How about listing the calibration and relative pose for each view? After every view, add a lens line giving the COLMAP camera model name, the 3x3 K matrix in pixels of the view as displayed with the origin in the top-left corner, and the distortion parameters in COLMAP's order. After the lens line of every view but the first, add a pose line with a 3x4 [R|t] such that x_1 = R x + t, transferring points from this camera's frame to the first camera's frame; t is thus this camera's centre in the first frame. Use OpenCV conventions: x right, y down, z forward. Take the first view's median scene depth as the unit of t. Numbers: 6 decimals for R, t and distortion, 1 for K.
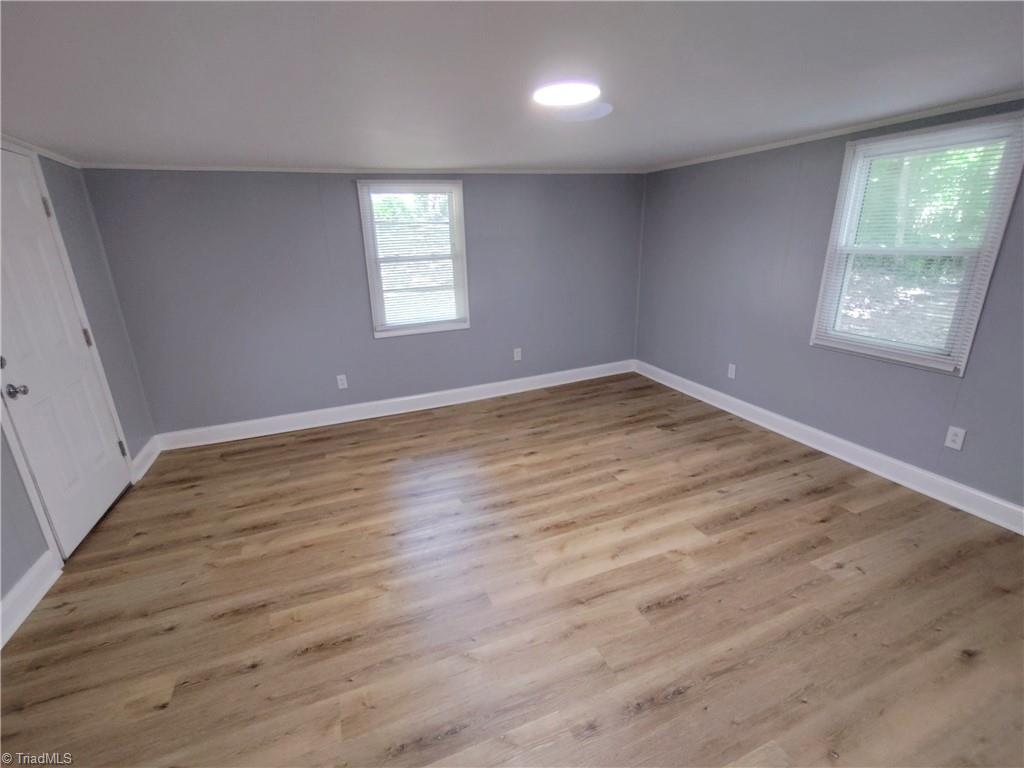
lens RADIAL K [[467.5, 0, 514.4], [0, 467.5, 382.6], [0, 0, 1]] dist [-0.009656, 0.003252]
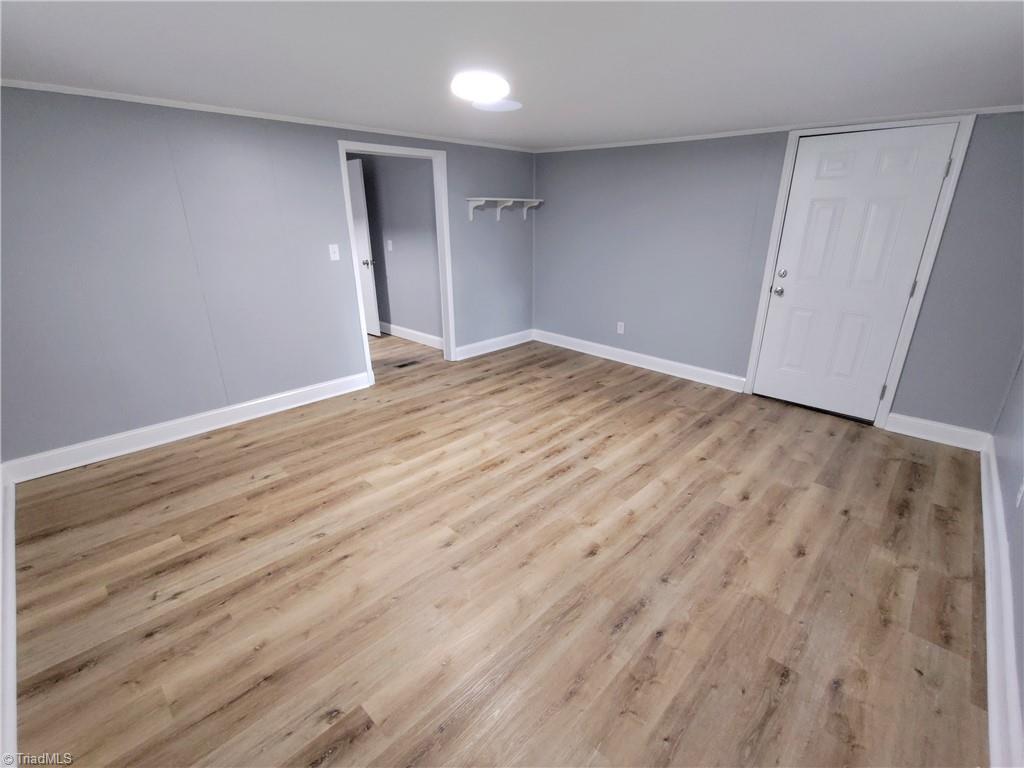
lens RADIAL K [[467.5, 0, 509.4], [0, 467.5, 387.3], [0, 0, 1]] dist [-0.009656, 0.003252]
pose [[-0.916822, 0.157010, -0.367131, 0.427155], [-0.096739, 0.804711, 0.585732, -0.488236], [0.387400, 0.572528, -0.722587, 1.649498]]
